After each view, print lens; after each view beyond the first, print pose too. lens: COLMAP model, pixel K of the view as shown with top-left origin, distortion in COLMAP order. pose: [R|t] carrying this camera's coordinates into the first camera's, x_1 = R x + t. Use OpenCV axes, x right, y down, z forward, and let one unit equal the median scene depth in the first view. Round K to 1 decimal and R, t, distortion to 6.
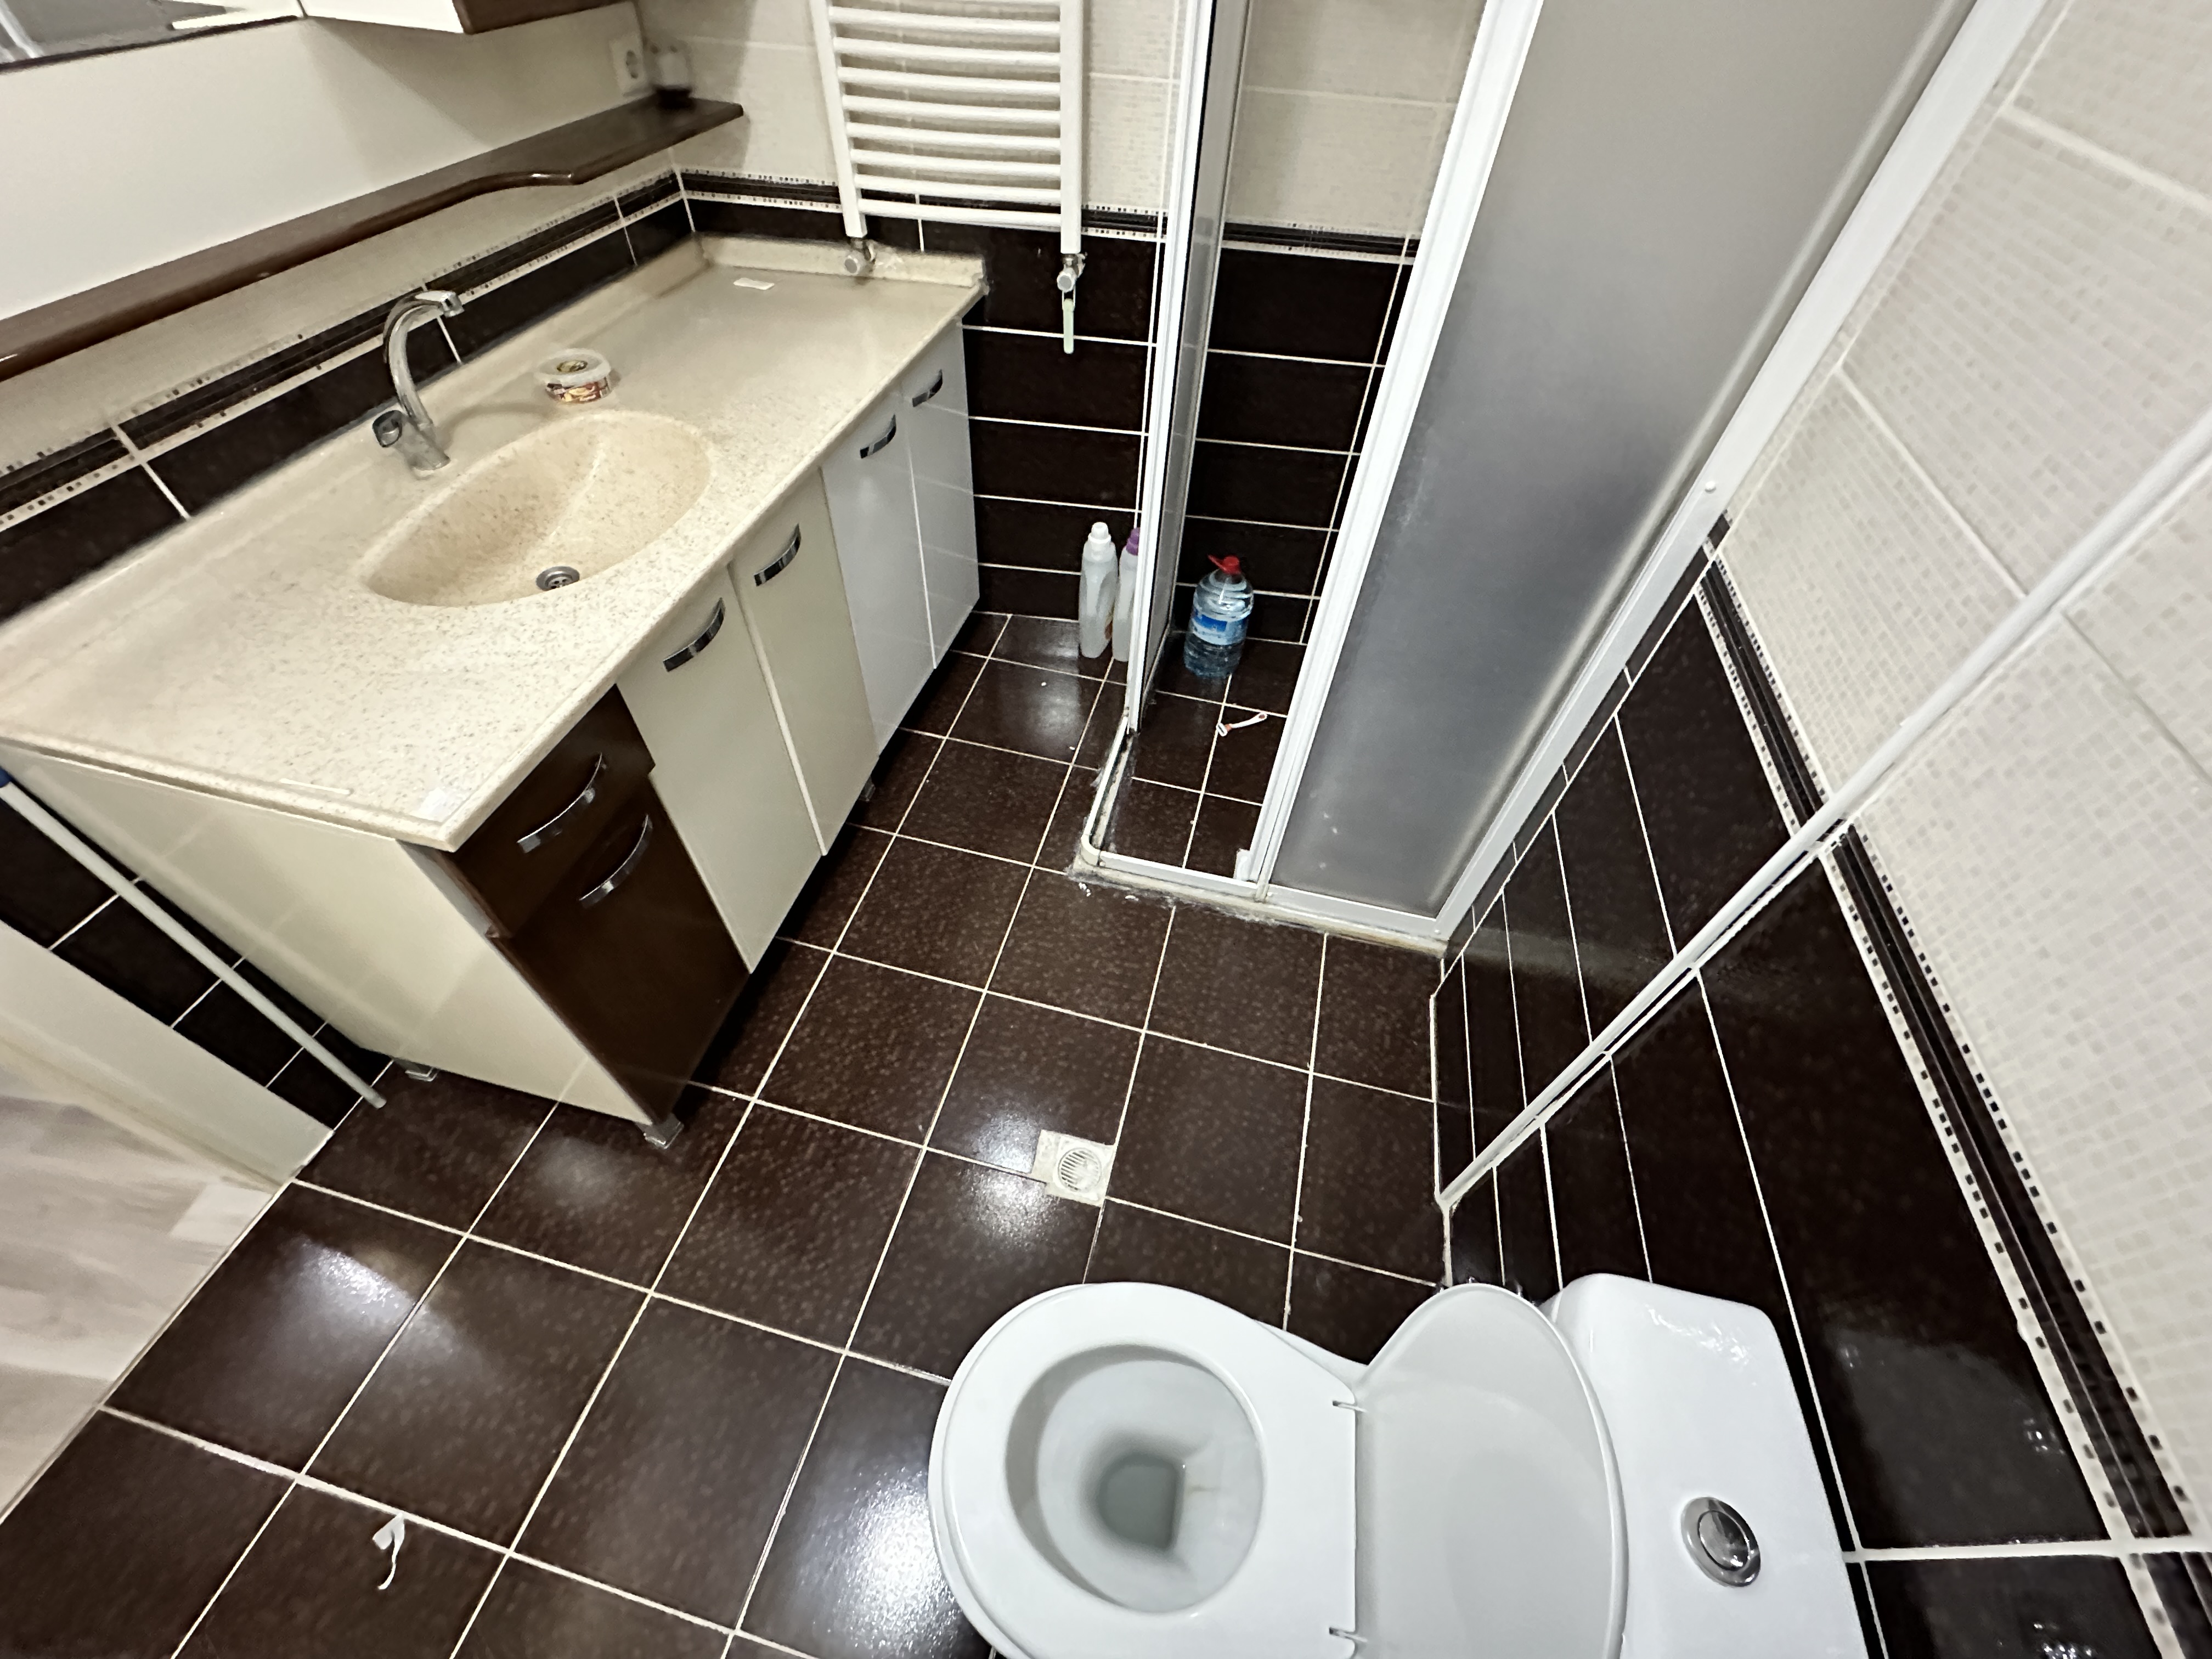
lens RADIAL K [[878.6, 0, 1104.2], [0, 878.6, 826.3], [0, 0, 1]] dist [-0.003069, 0.000577]
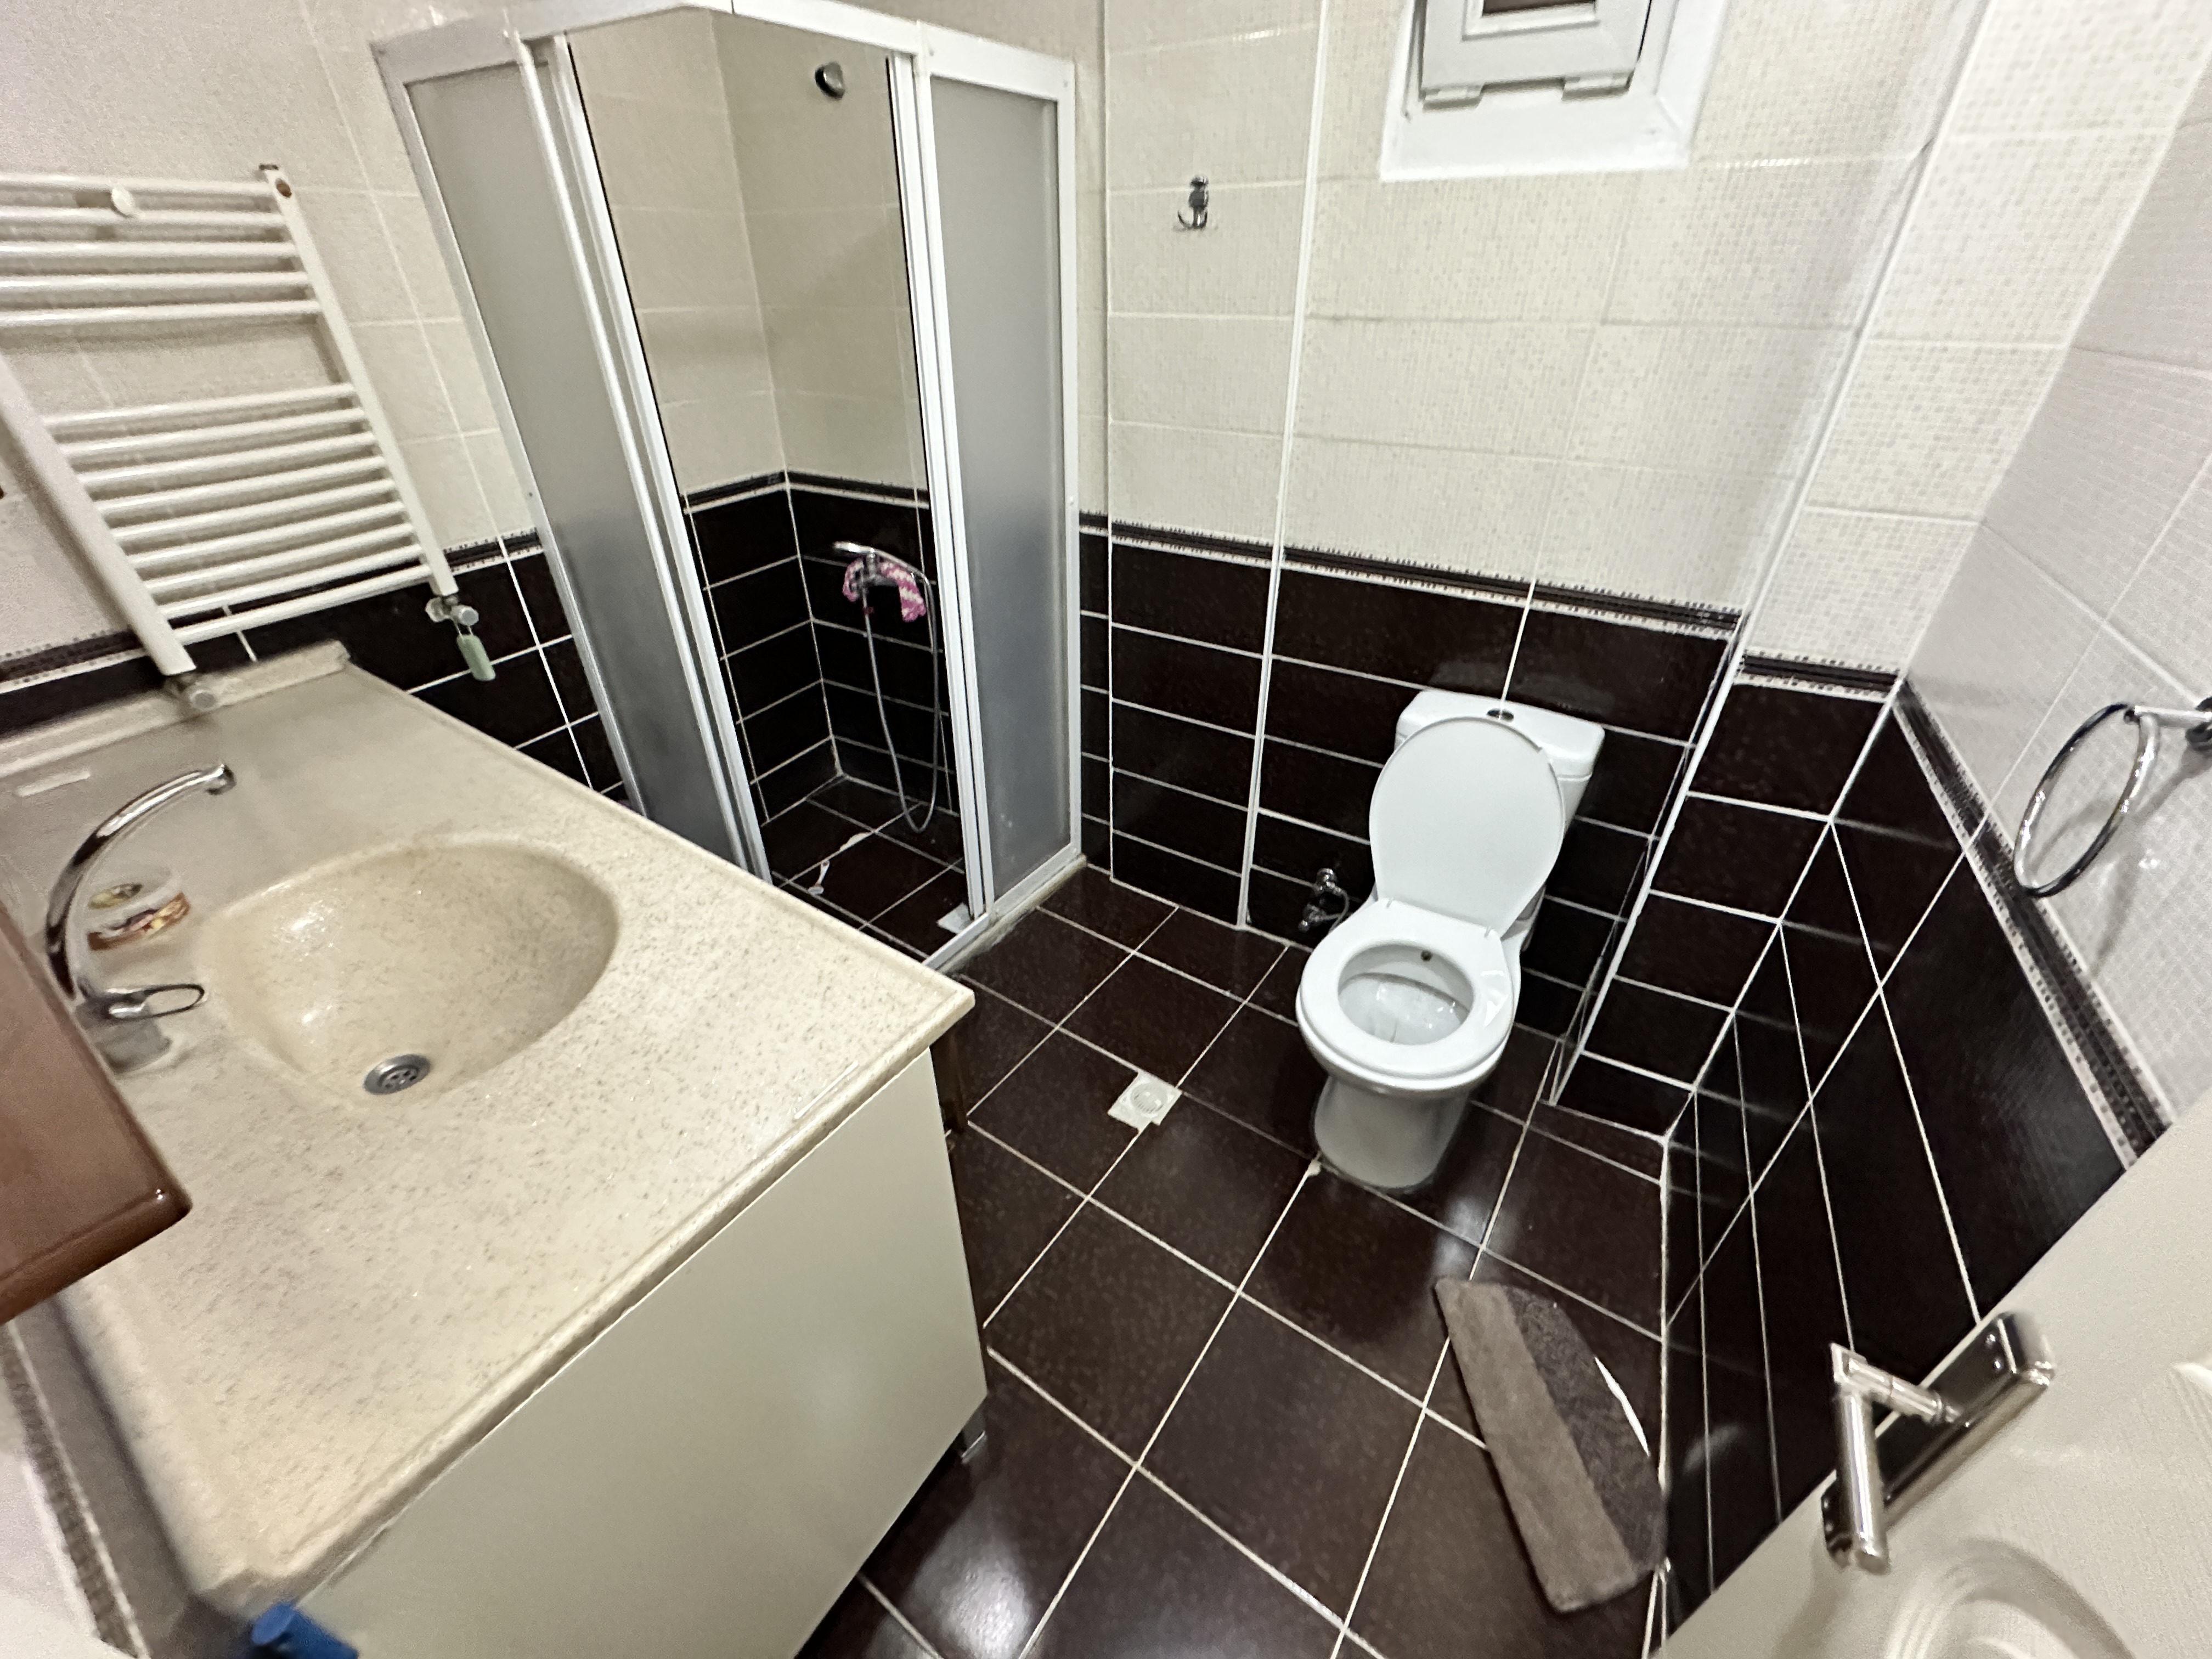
lens RADIAL K [[878.6, 0, 1099.5], [0, 878.6, 827.6], [0, 0, 1]] dist [-0.003069, 0.000577]
pose [[0.361941, -0.543024, 0.757710, -0.695321], [0.721739, 0.677672, 0.140904, -0.080680], [-0.589993, 0.495869, 0.637199, 0.058528]]
